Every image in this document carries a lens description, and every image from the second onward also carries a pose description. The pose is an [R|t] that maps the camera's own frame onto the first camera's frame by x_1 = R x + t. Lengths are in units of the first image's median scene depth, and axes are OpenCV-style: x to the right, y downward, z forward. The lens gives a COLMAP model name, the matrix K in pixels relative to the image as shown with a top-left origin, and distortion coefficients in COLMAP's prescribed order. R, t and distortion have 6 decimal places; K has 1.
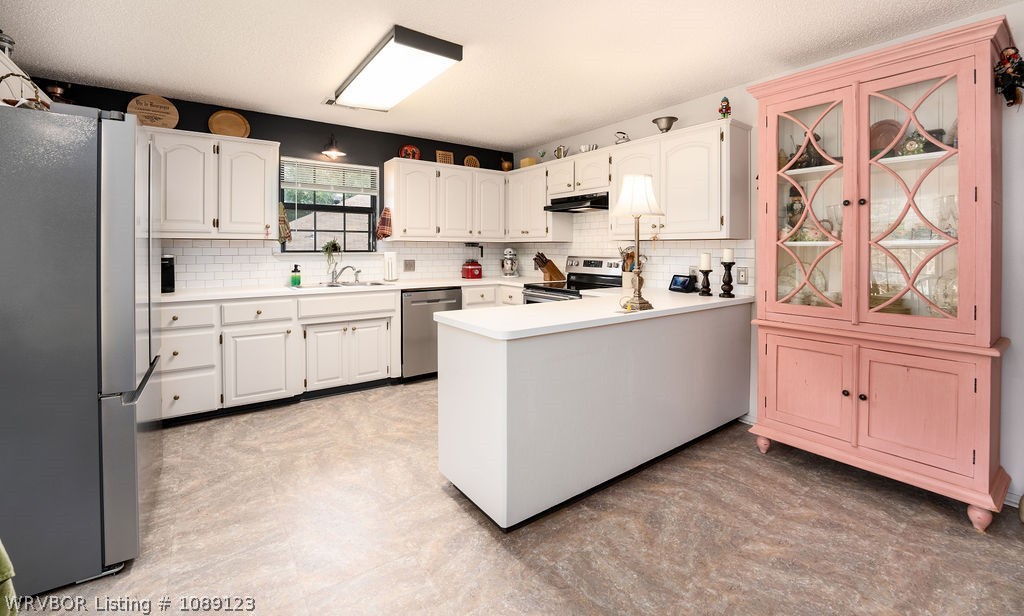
lens RADIAL K [[437.8, 0, 518.0], [0, 437.8, 250.3], [0, 0, 1]] dist [-0.025368, -0.000559]
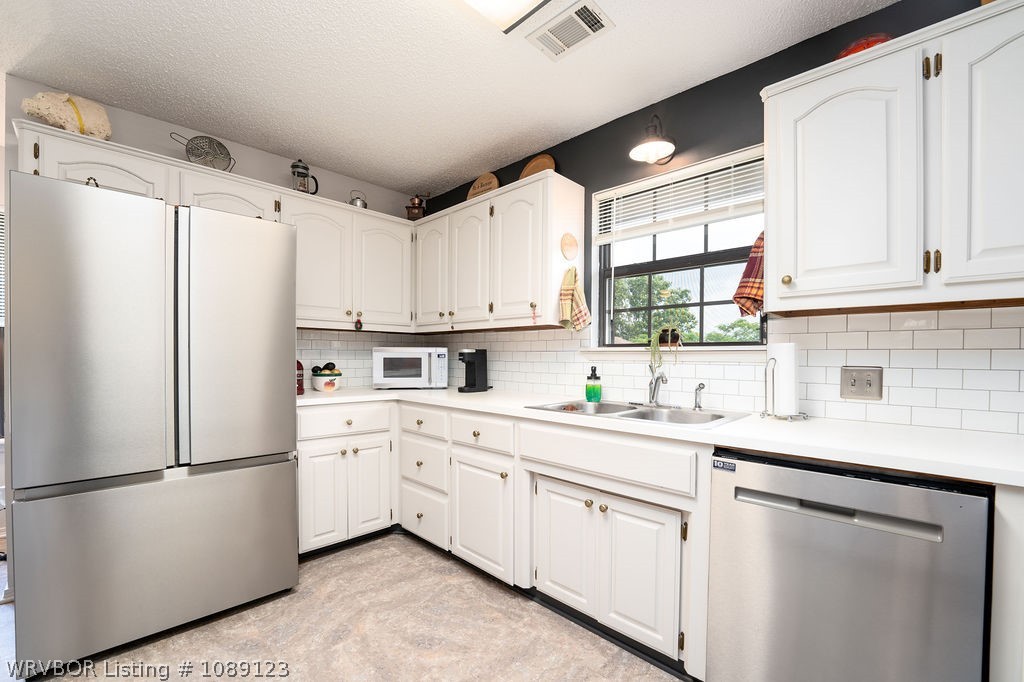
lens RADIAL K [[423.3, 0, 525.8], [0, 423.3, 359.7], [0, 0, 1]] dist [-0.023354, 0.000134]
pose [[0.165725, 0.009922, -0.986122, 0.044151], [-0.008707, 0.999925, 0.008597, 0.019304], [0.986134, 0.007161, 0.165799, 0.812398]]
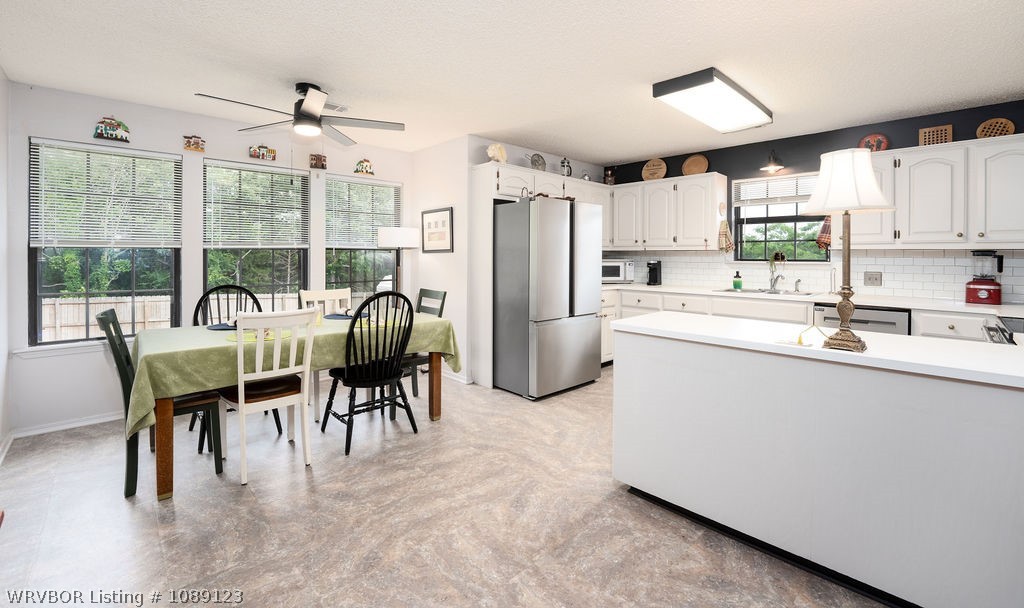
lens RADIAL K [[443.0, 0, 529.3], [0, 443.0, 253.7], [0, 0, 1]] dist [-0.004328, -0.000326]
pose [[0.144985, -0.001864, -0.989432, 0.591149], [-0.005953, 0.999978, -0.002757, -0.007795], [0.989416, 0.006290, 0.144970, 0.269631]]
